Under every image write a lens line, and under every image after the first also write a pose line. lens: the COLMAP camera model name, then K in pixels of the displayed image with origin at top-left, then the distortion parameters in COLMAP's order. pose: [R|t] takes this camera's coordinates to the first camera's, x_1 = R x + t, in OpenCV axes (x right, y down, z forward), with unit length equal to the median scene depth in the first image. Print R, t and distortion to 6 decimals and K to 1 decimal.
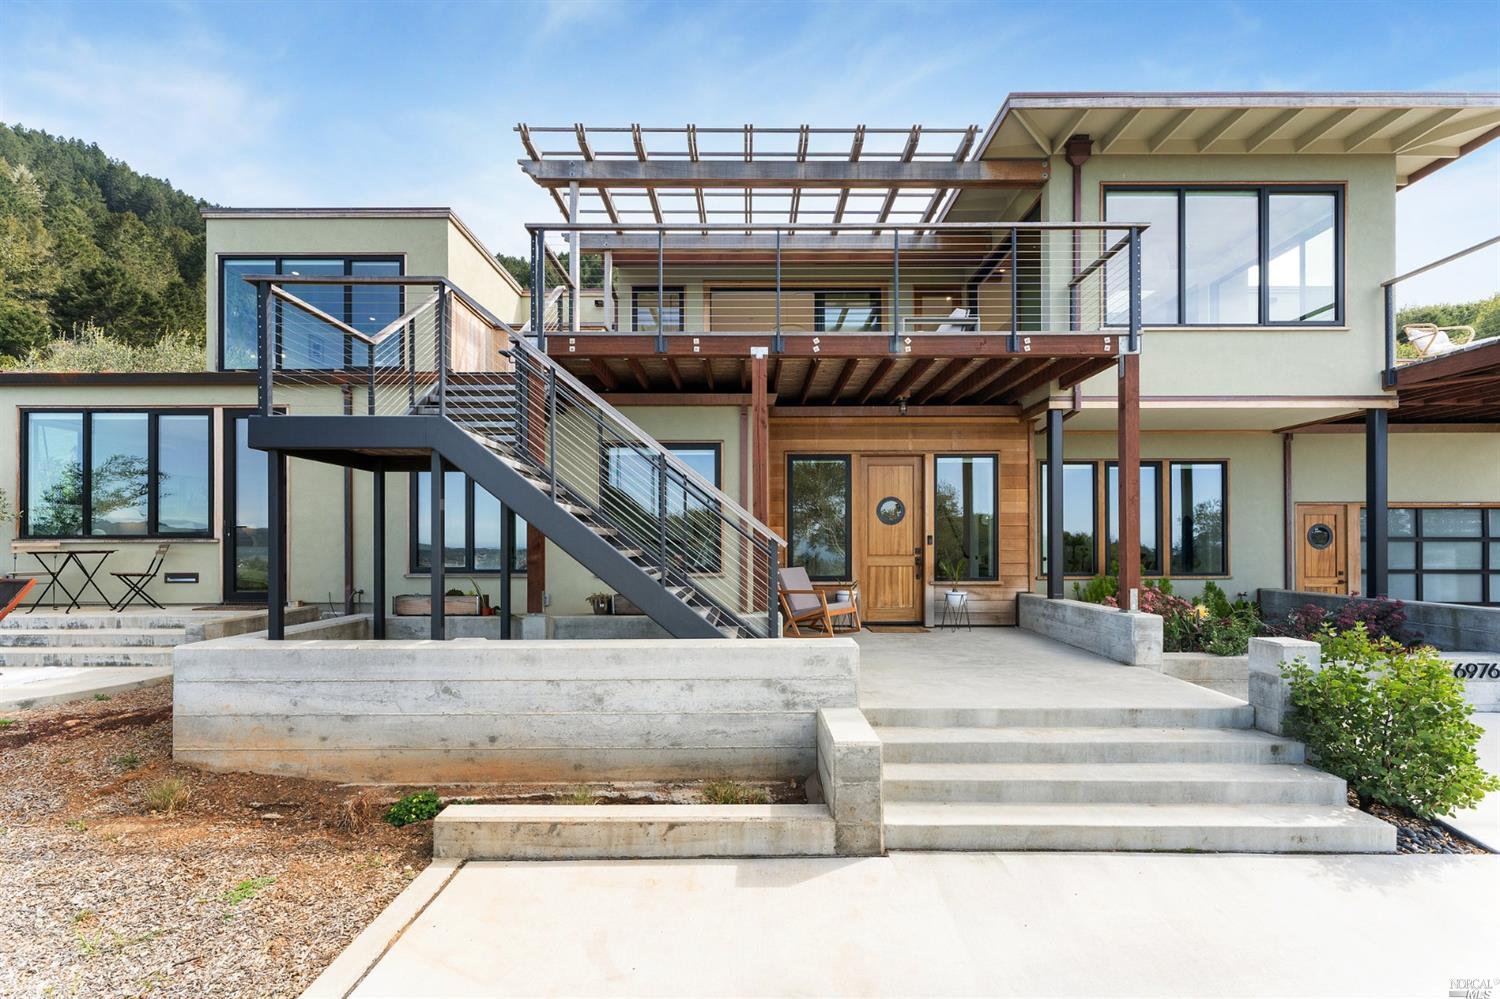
lens RADIAL K [[614.0, 0, 743.0], [0, 614.0, 545.1], [0, 0, 1]] dist [-0.000191, -0.000074]
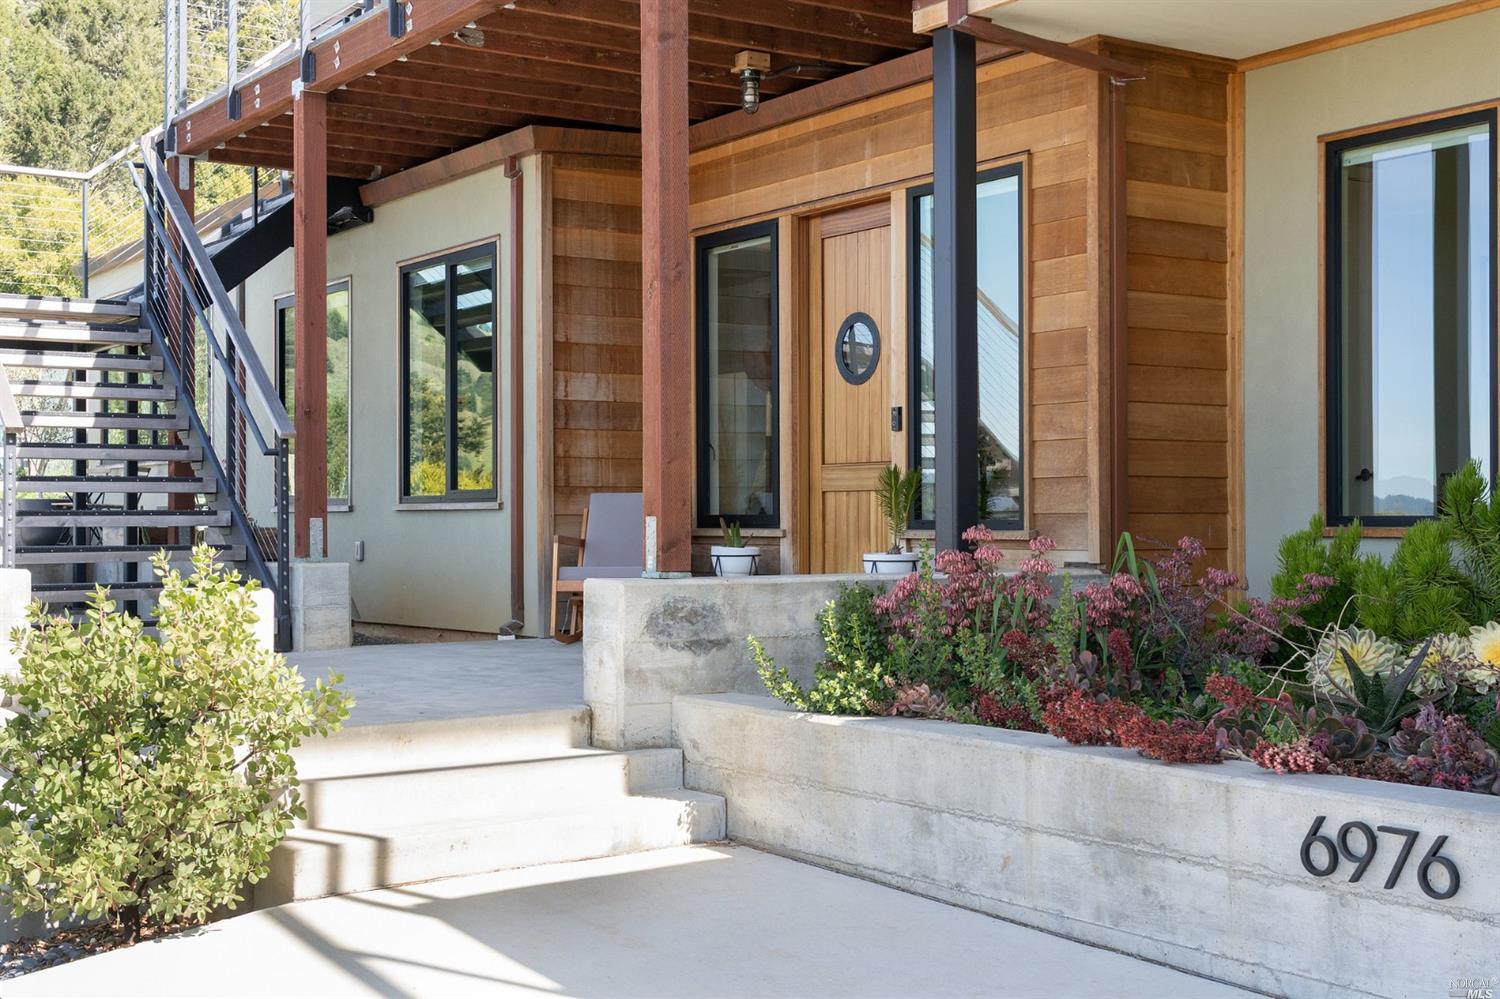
lens RADIAL K [[1921.7, 0, 749.3], [0, 1921.7, 500.5], [0, 0, 1]] dist [0.081675, 0.000000]
pose [[0.563900, -0.008496, -0.825799, 1.223575], [0.004374, 0.999964, -0.007301, 0.049663], [0.825832, 0.000505, 0.563917, 0.259940]]
